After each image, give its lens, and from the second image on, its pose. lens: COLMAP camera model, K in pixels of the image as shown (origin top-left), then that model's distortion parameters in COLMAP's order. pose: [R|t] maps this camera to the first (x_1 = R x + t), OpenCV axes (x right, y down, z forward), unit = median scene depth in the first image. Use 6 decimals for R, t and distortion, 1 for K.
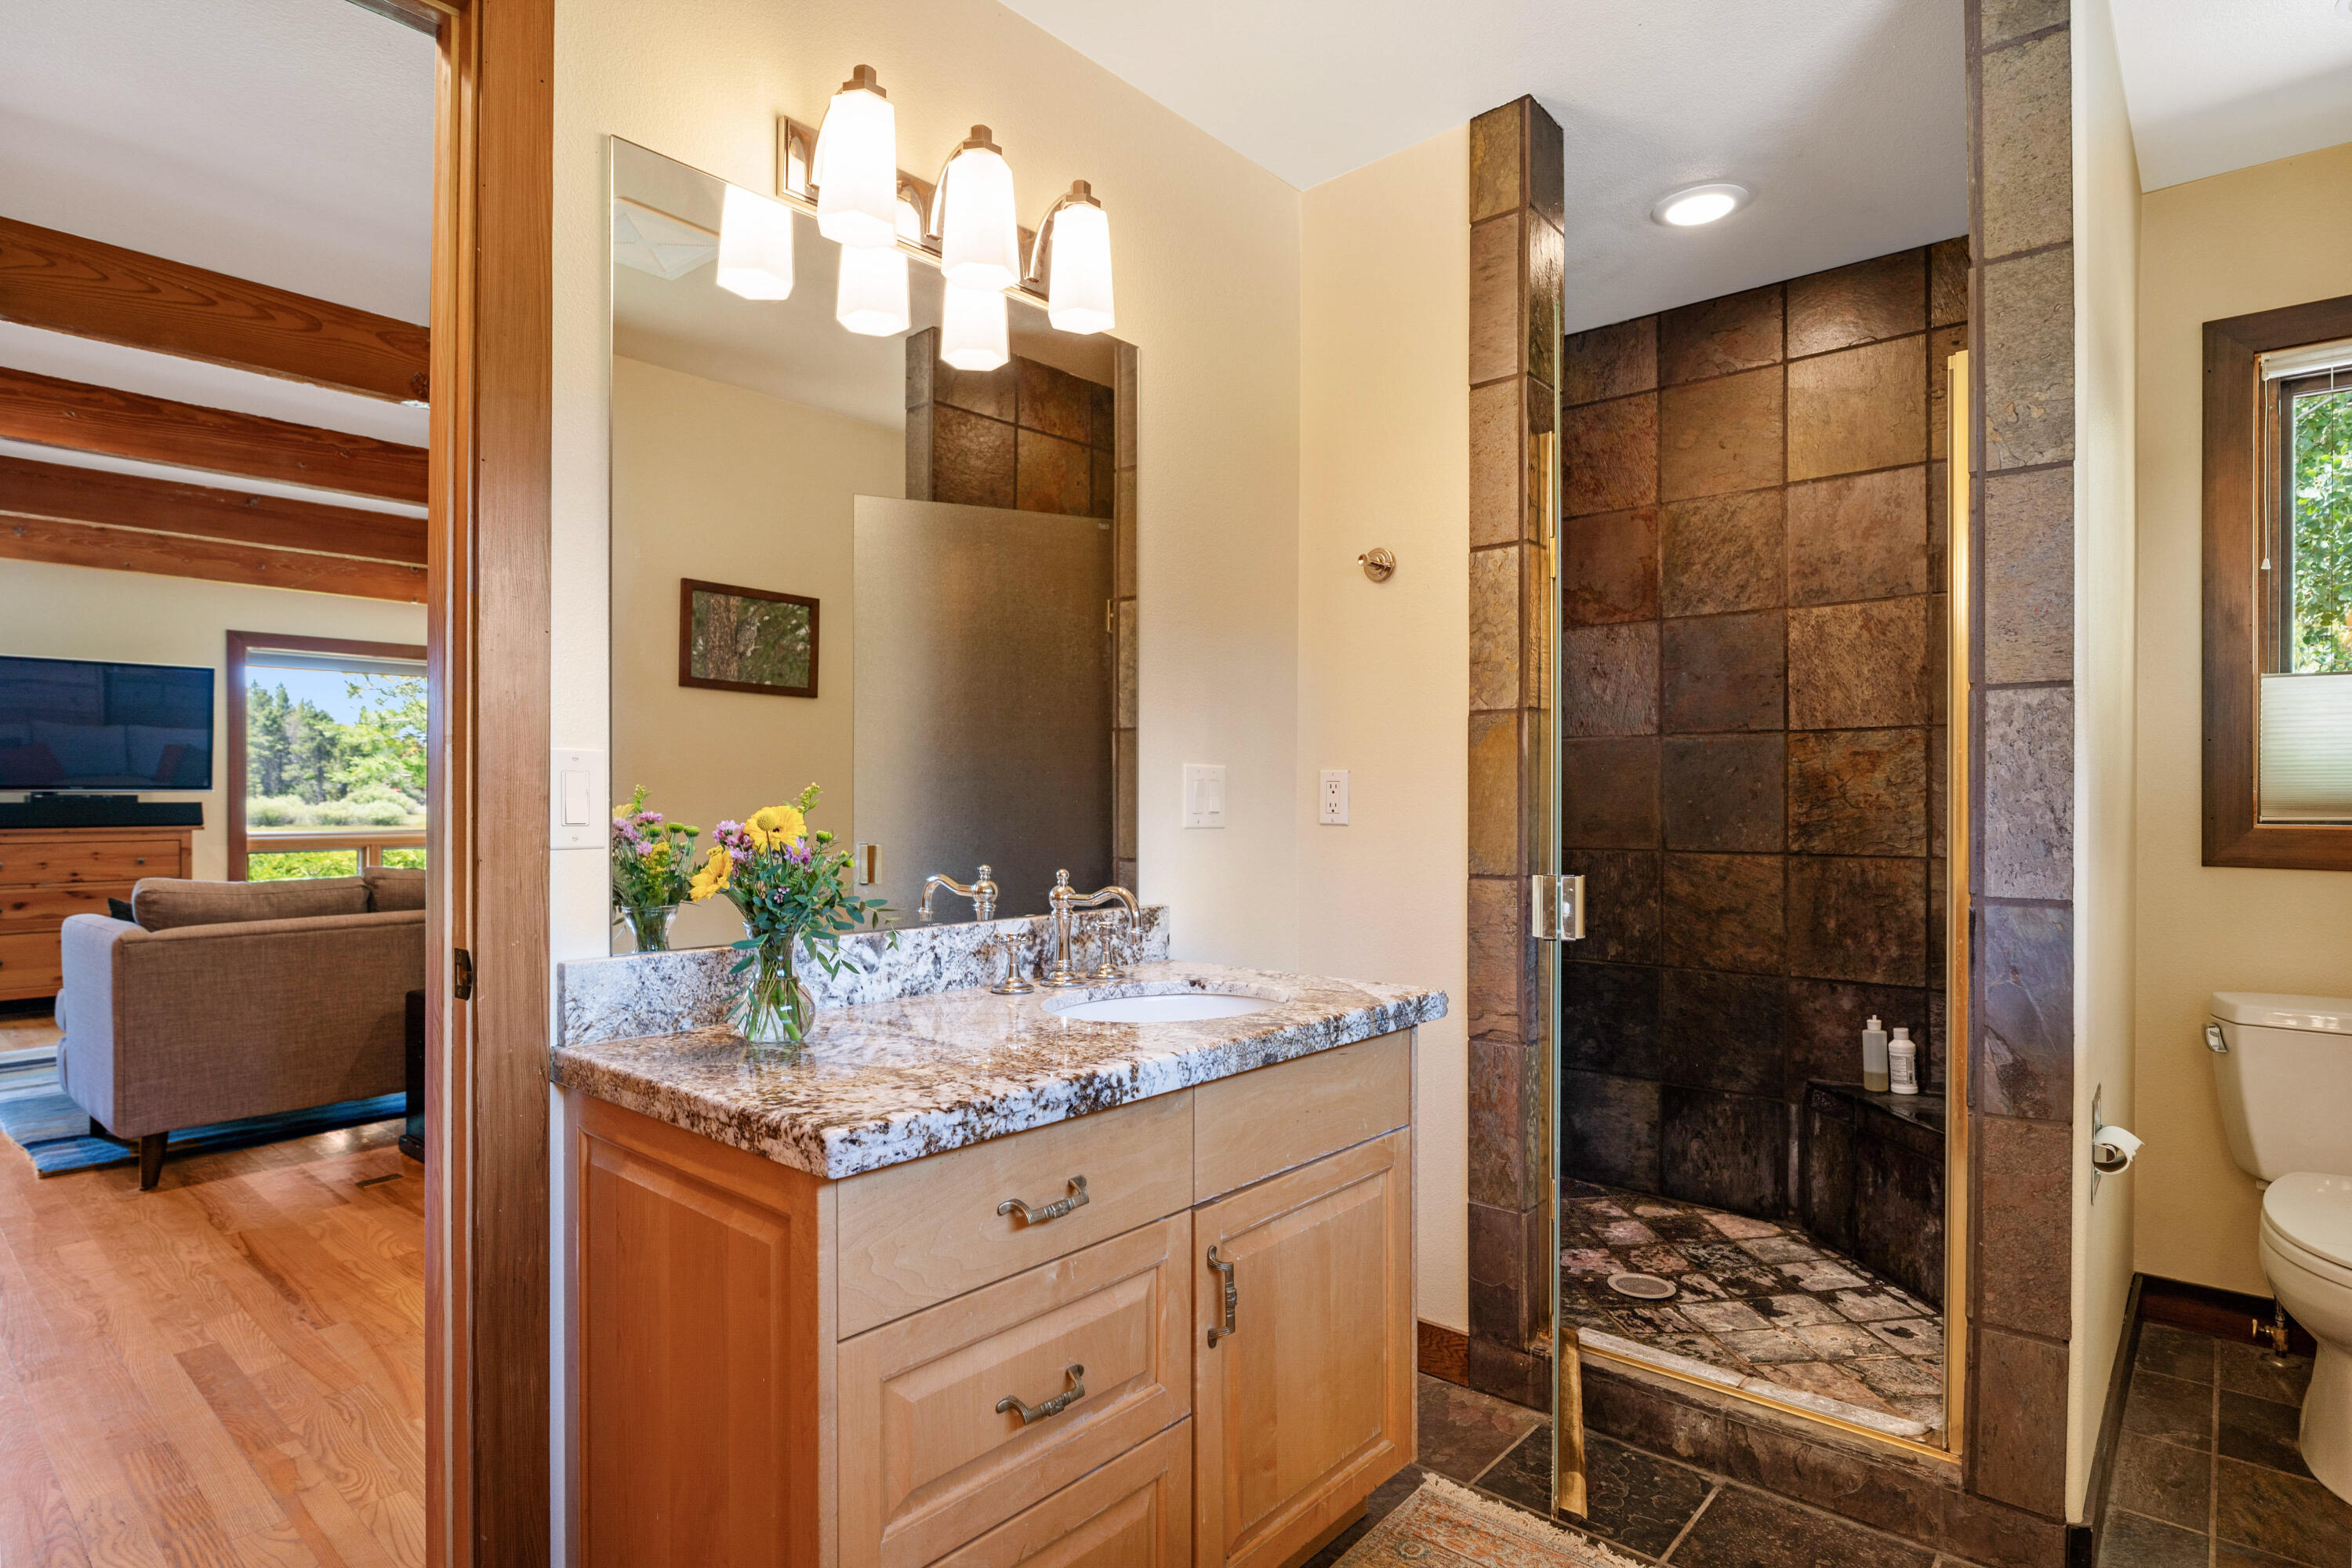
lens RADIAL K [[1218.2, 0, 1180.5], [0, 1218.2, 801.3], [0, 0, 1]] dist [-0.018012, -0.000917]
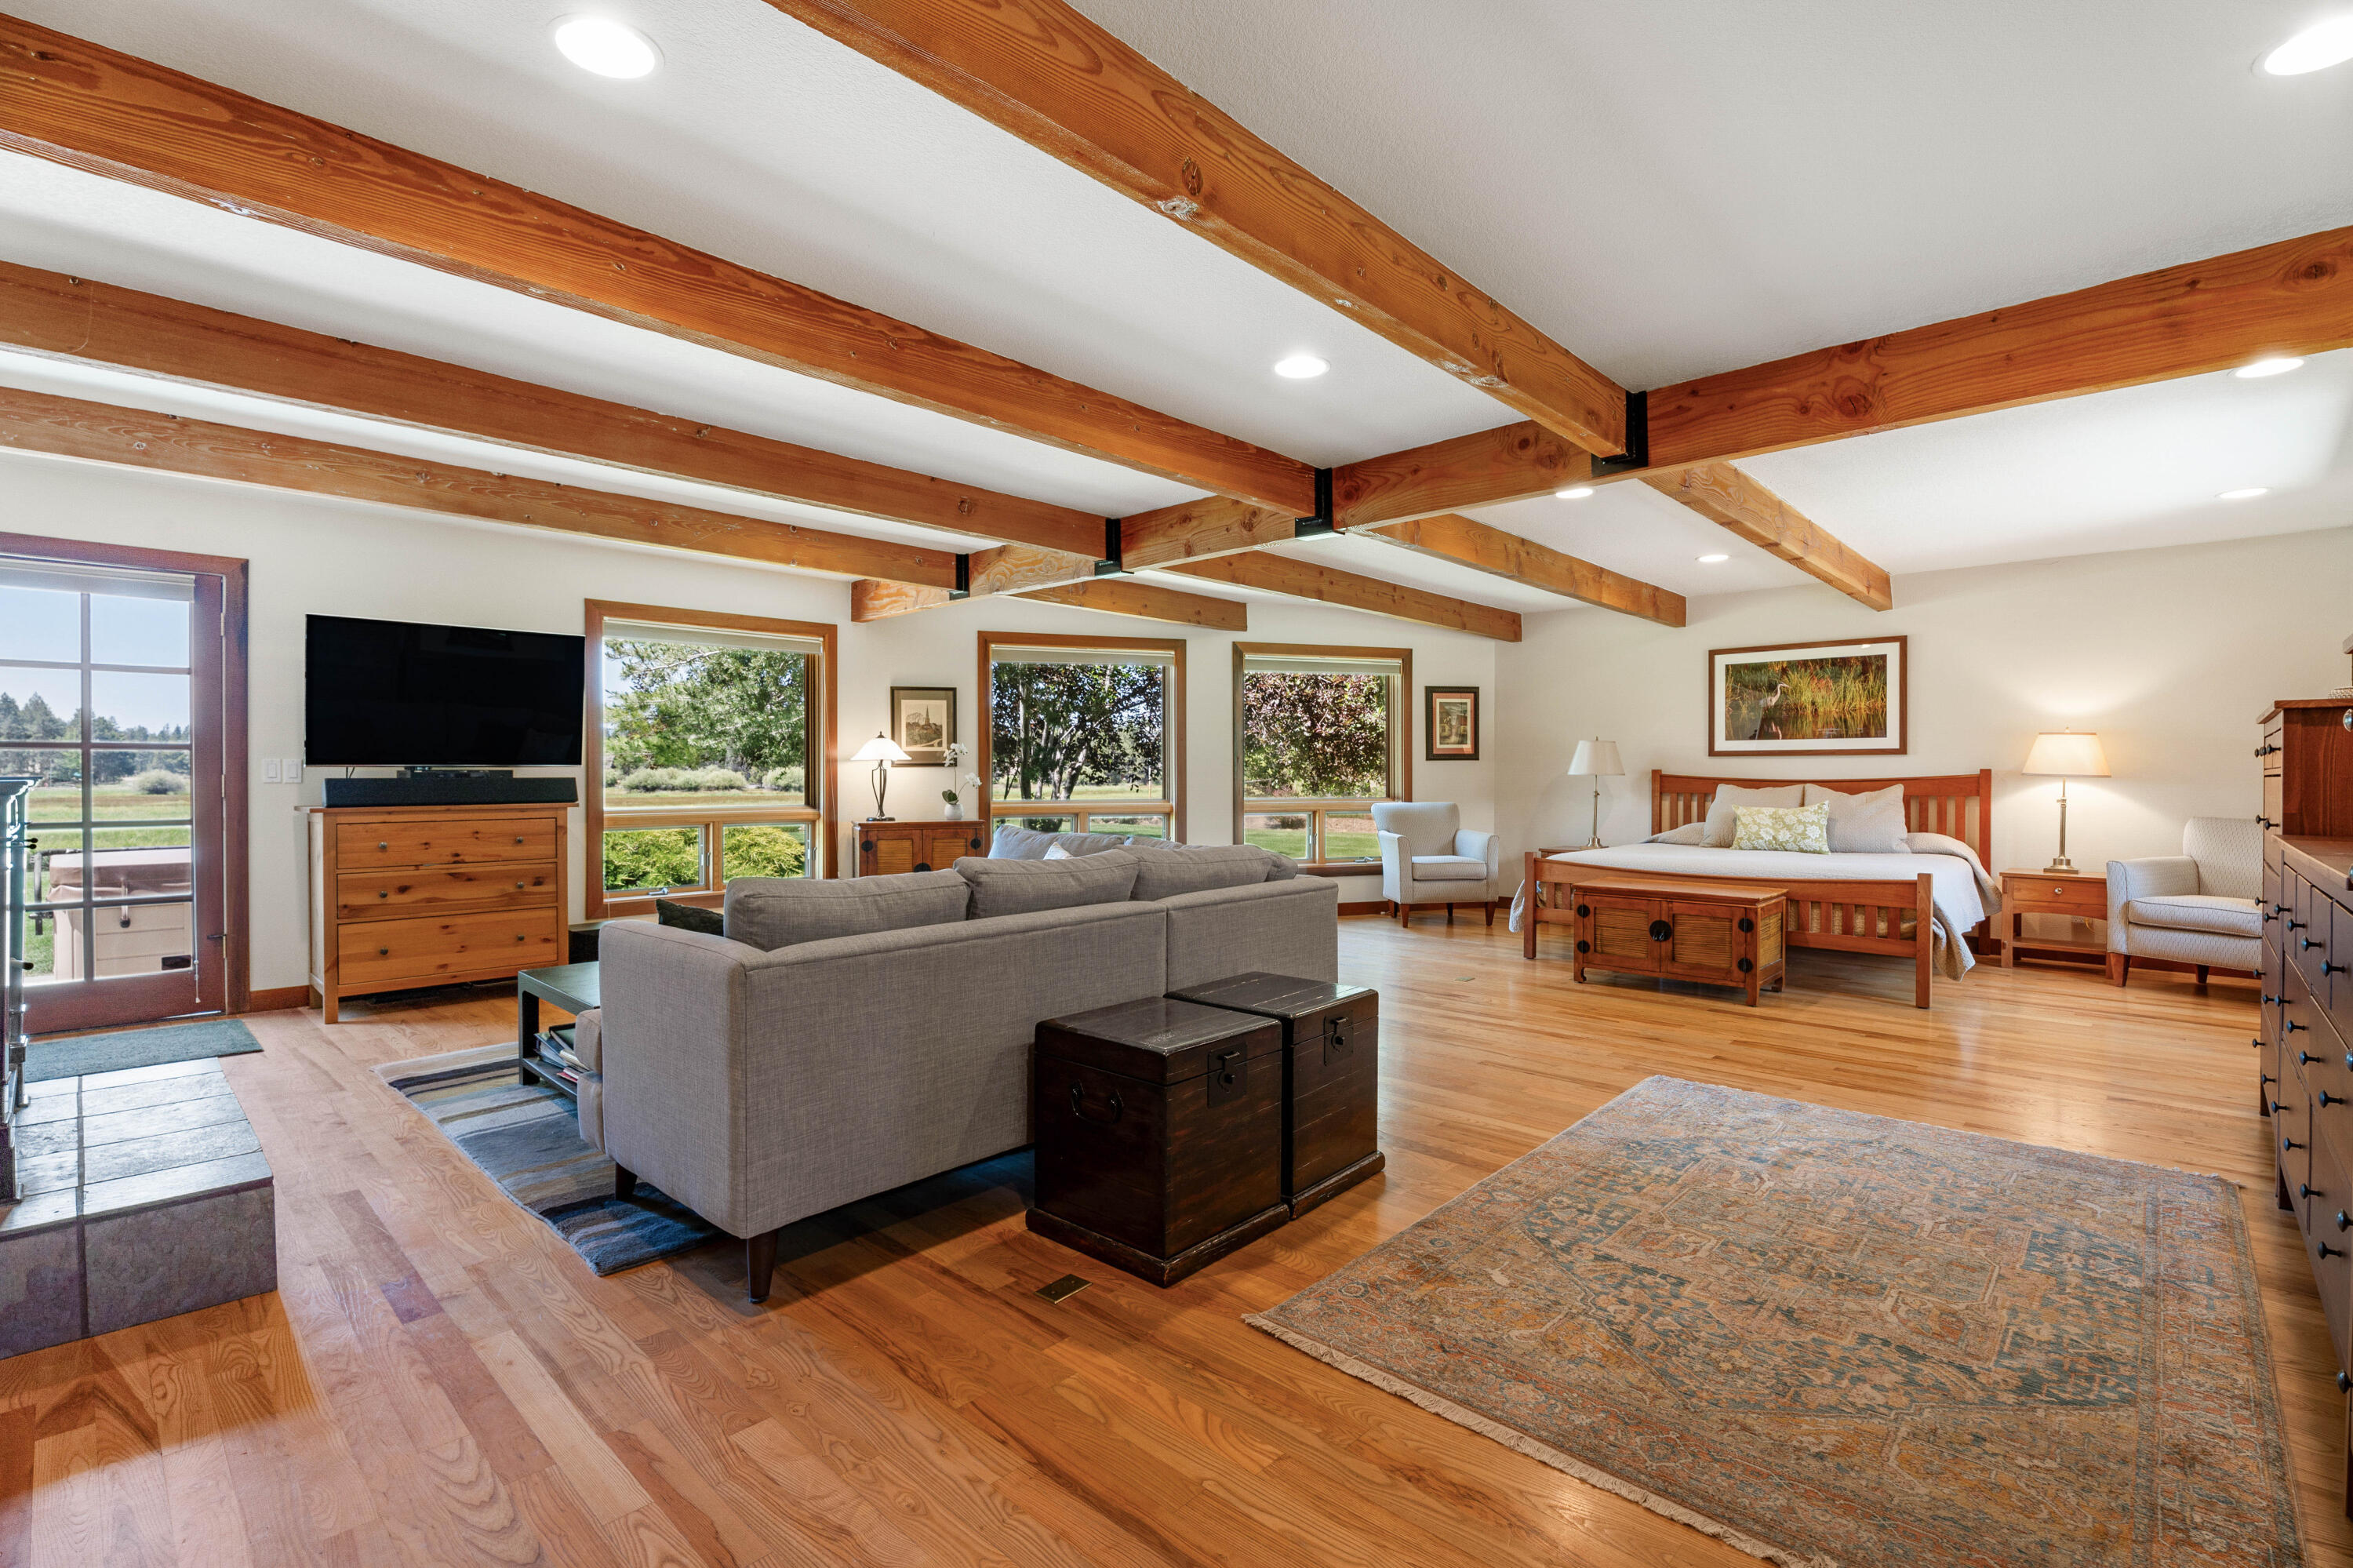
lens RADIAL K [[1059.4, 0, 1155.0], [0, 1059.4, 780.9], [0, 0, 1]] dist [-0.016382, -0.000251]
pose [[0.998539, -0.000512, -0.054032, -0.534863], [0.000620, 0.999998, 0.001974, 0.003206], [0.054031, -0.002005, 0.998537, 0.337882]]
